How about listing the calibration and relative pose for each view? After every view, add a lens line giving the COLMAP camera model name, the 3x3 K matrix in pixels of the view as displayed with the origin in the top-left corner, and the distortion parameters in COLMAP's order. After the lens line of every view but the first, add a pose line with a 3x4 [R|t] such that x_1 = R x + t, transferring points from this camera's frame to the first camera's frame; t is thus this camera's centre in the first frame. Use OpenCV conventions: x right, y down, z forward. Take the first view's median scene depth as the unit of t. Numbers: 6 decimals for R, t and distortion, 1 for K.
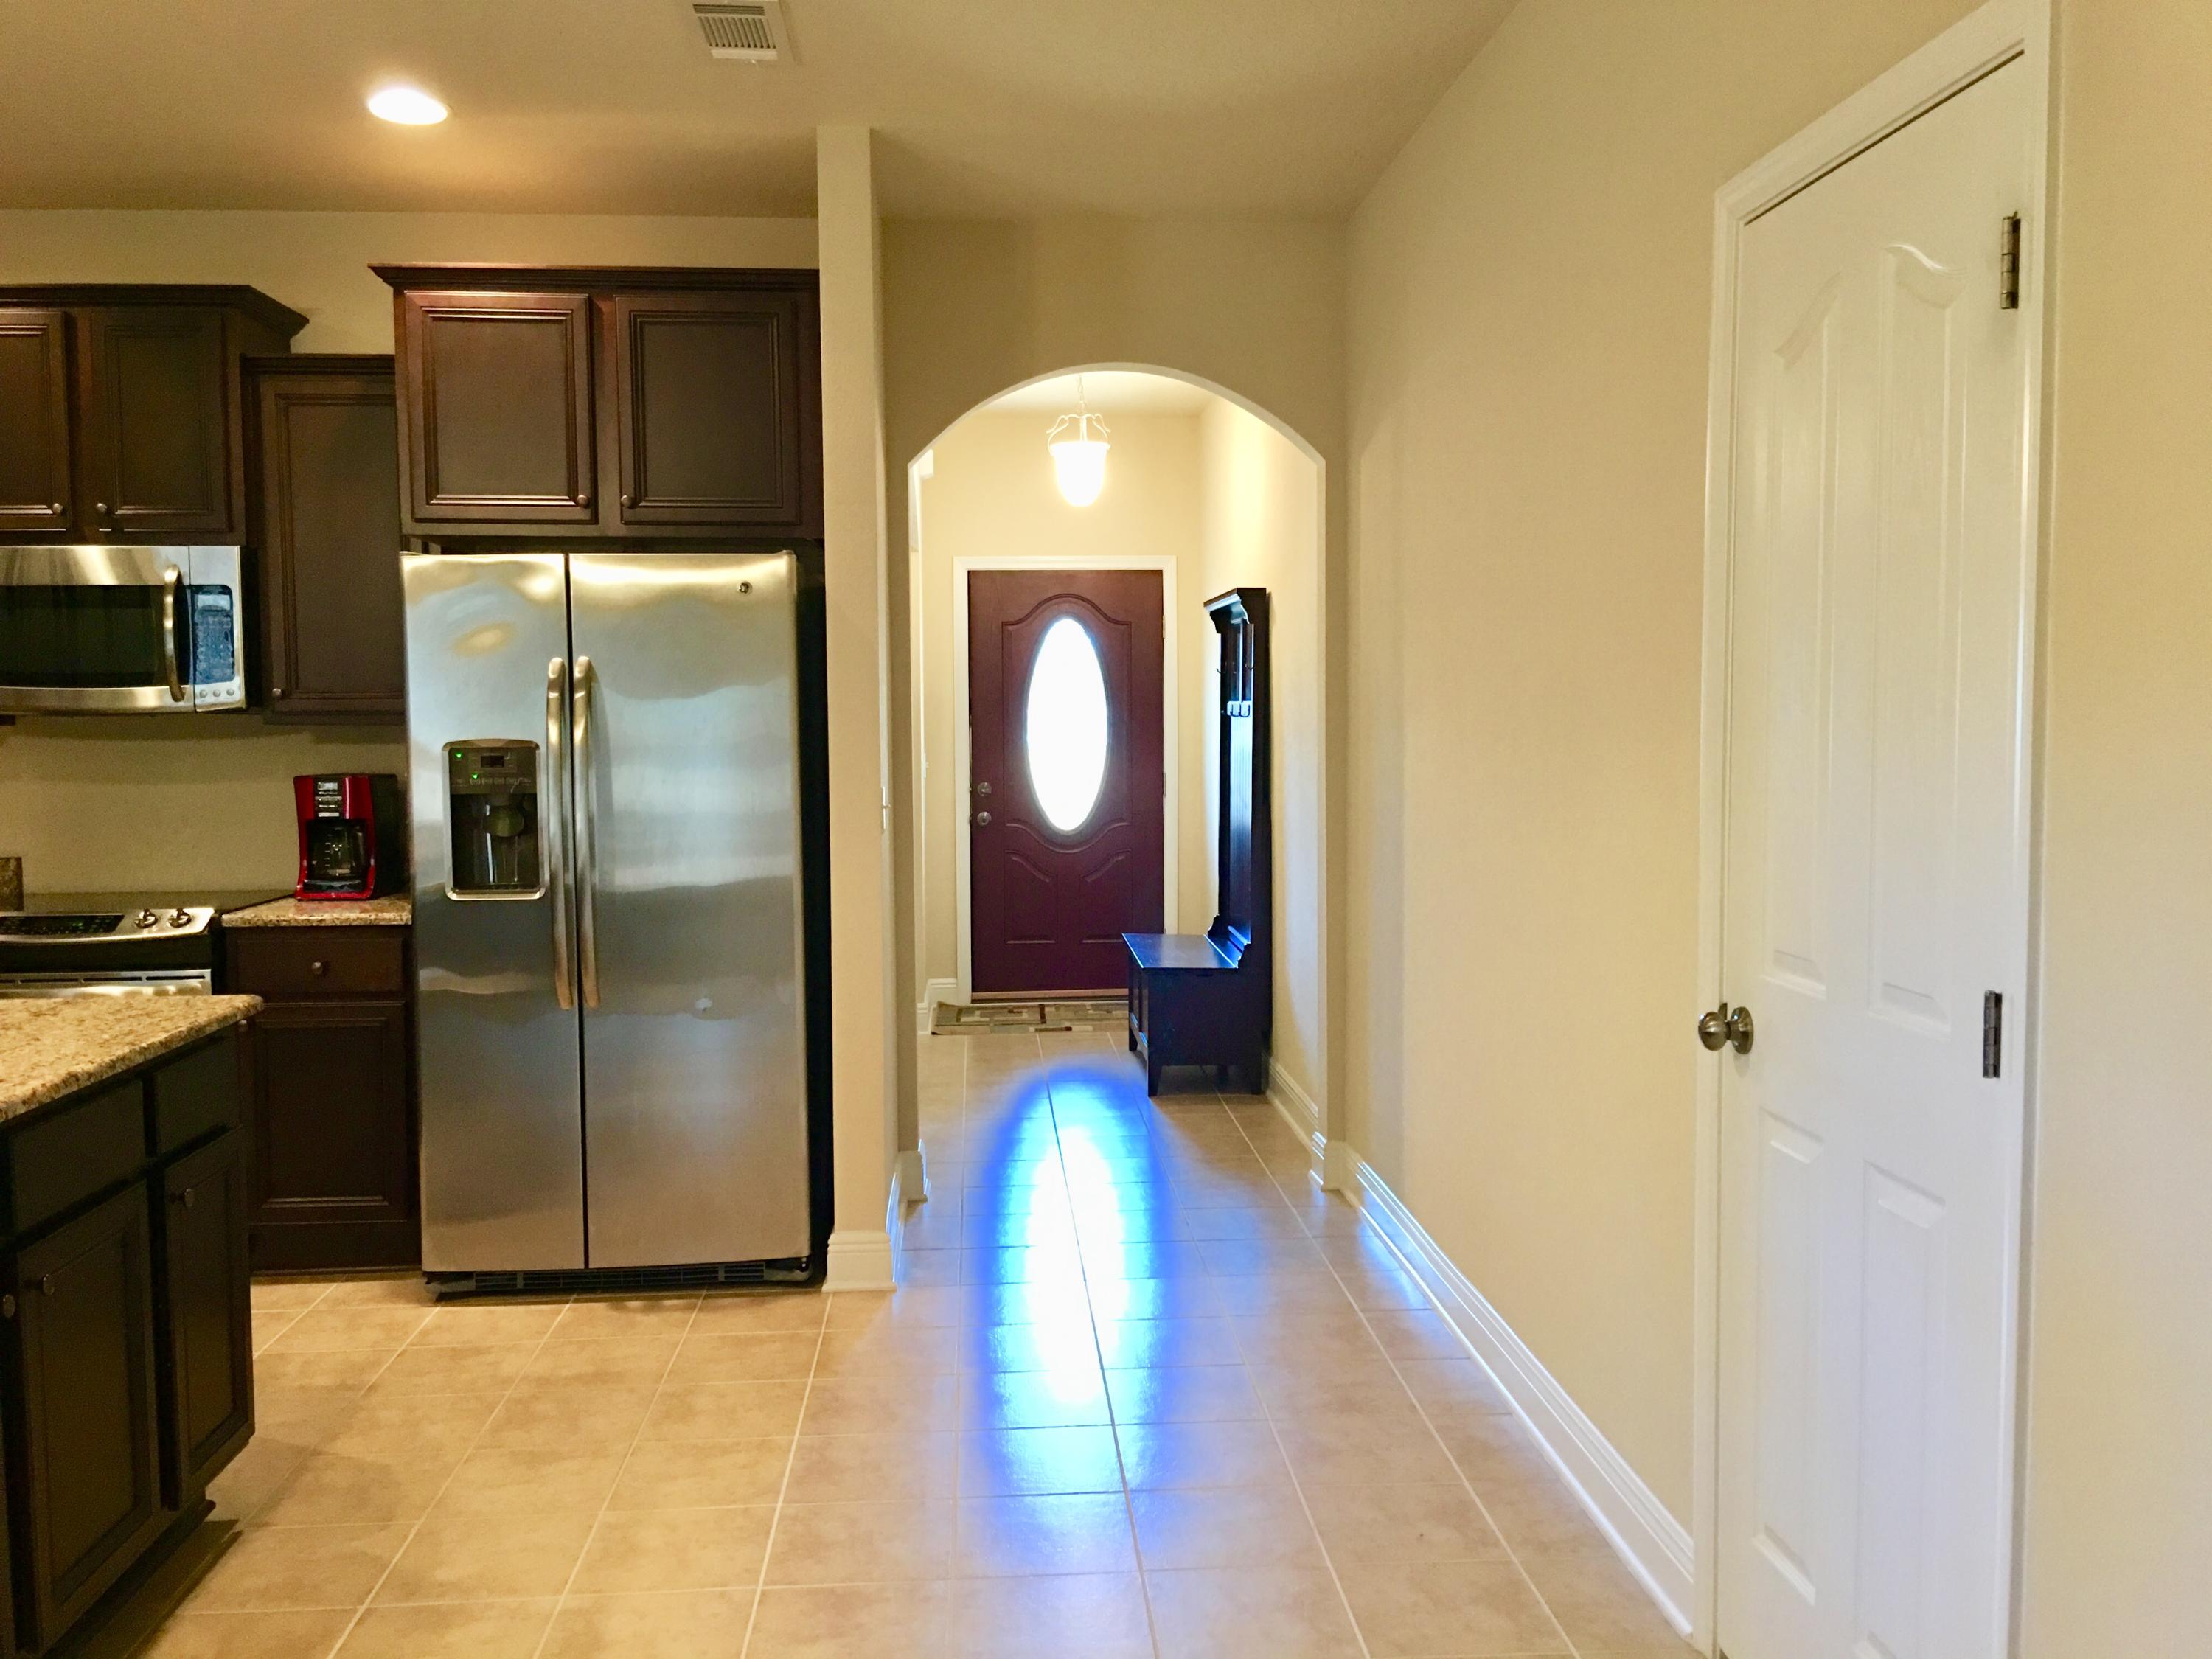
lens RADIAL K [[1861.2, 0, 1057.0], [0, 1861.2, 816.4], [0, 0, 1]] dist [0.094162, -0.137576]
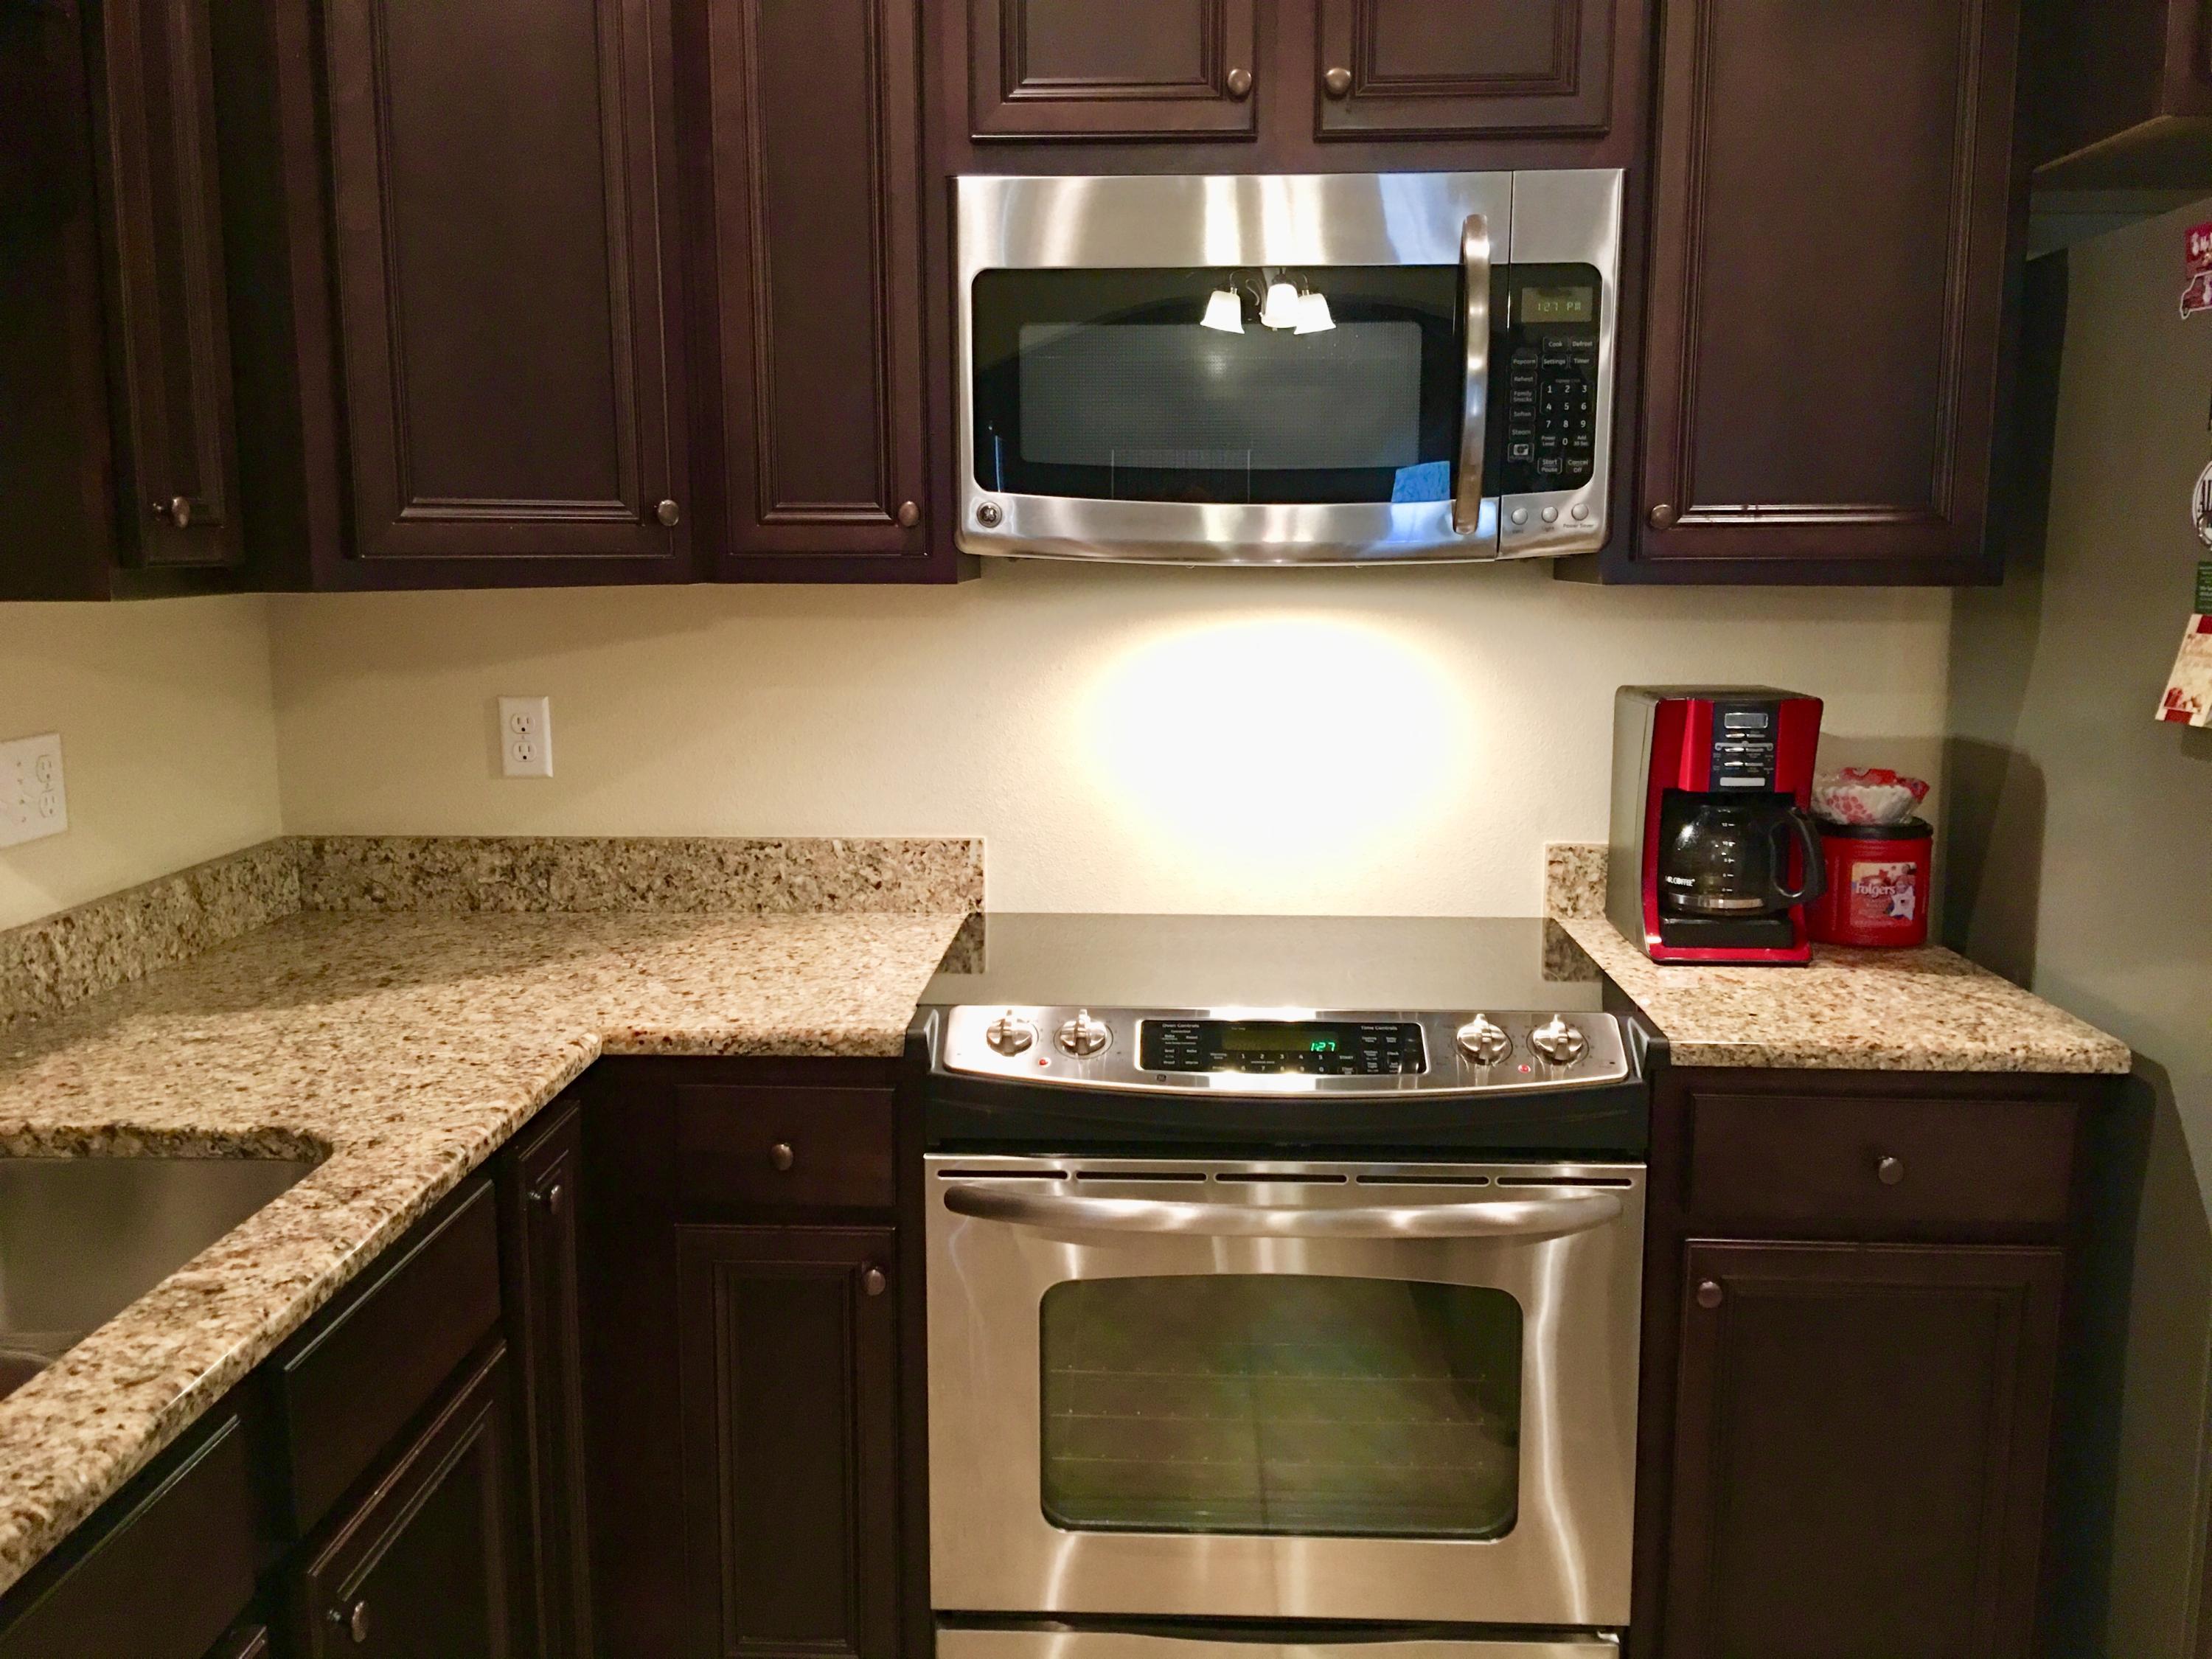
lens RADIAL K [[1861.2, 0, 1104.9], [0, 1861.2, 821.2], [0, 0, 1]] dist [0.094162, -0.137576]
pose [[0.994765, 0.023256, -0.099505, -0.531599], [-0.013578, 0.995205, 0.096864, -0.036492], [0.101280, -0.095006, 0.990311, 0.570163]]
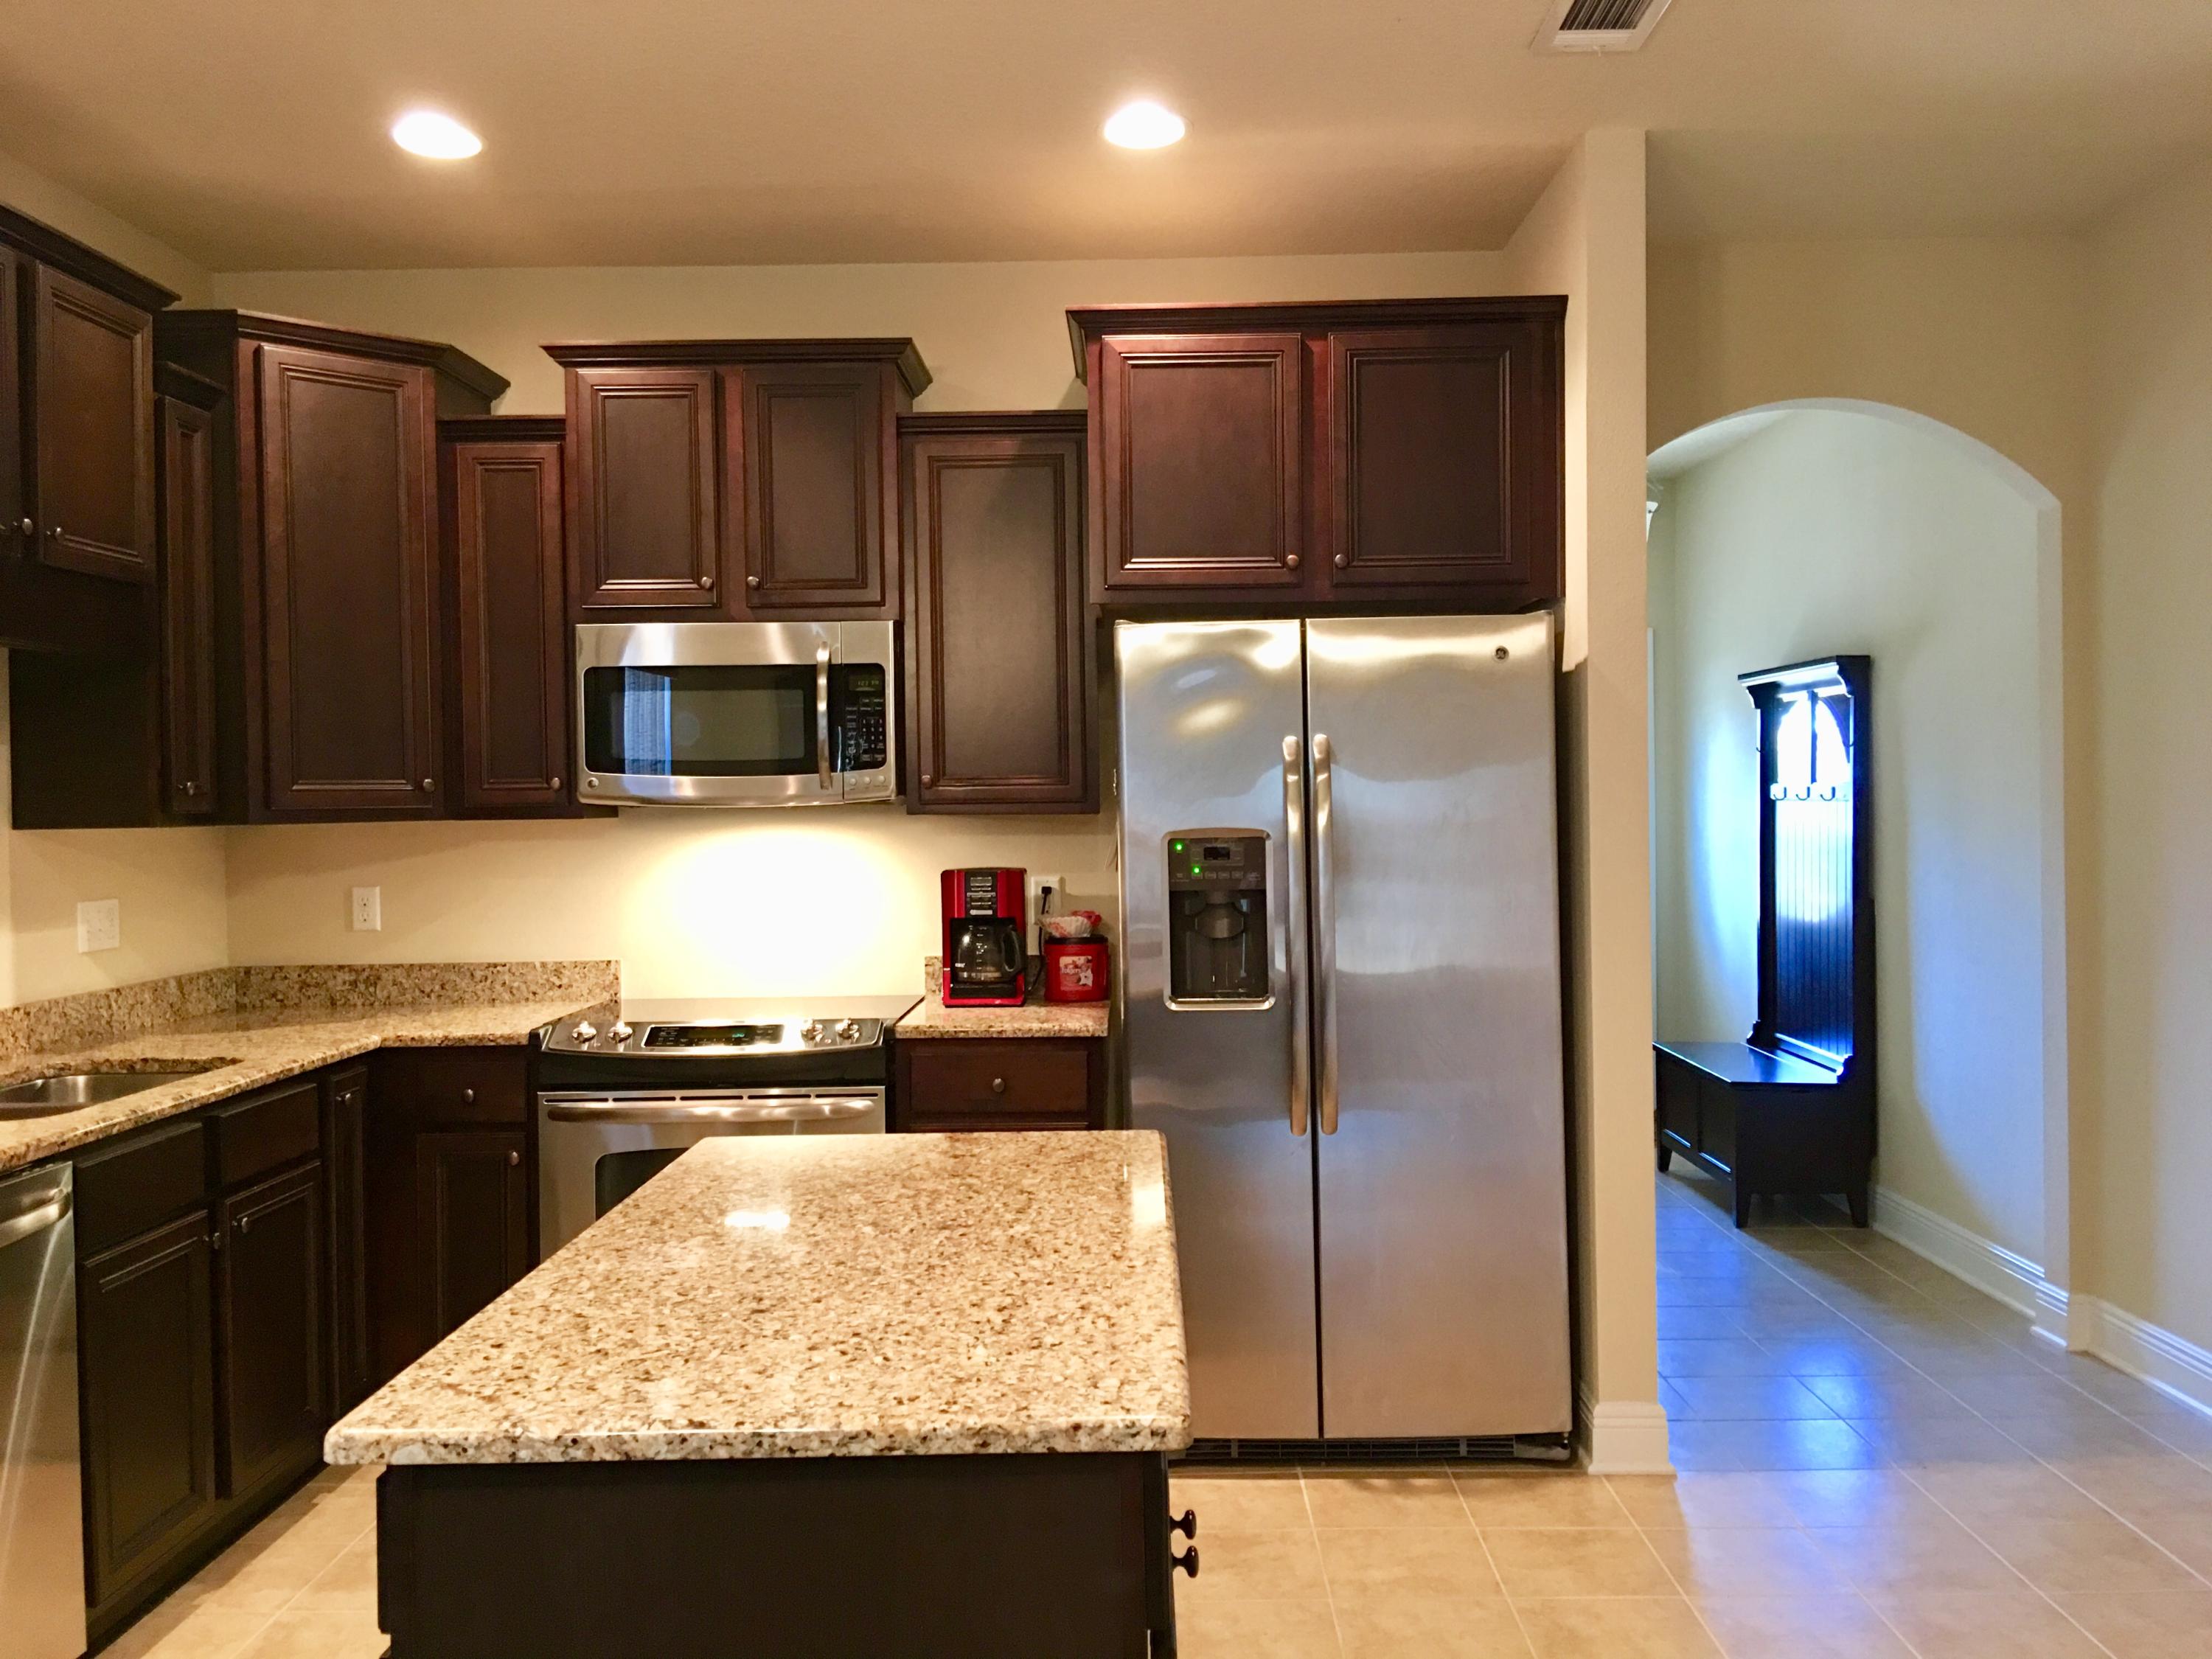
lens RADIAL K [[1861.2, 0, 1107.8], [0, 1861.2, 823.2], [0, 0, 1]] dist [0.094162, -0.137576]
pose [[0.996938, -0.004910, -0.078038, -0.273929], [0.001464, 0.999024, -0.044155, -0.004954], [0.078178, 0.043905, 0.995972, 0.113447]]
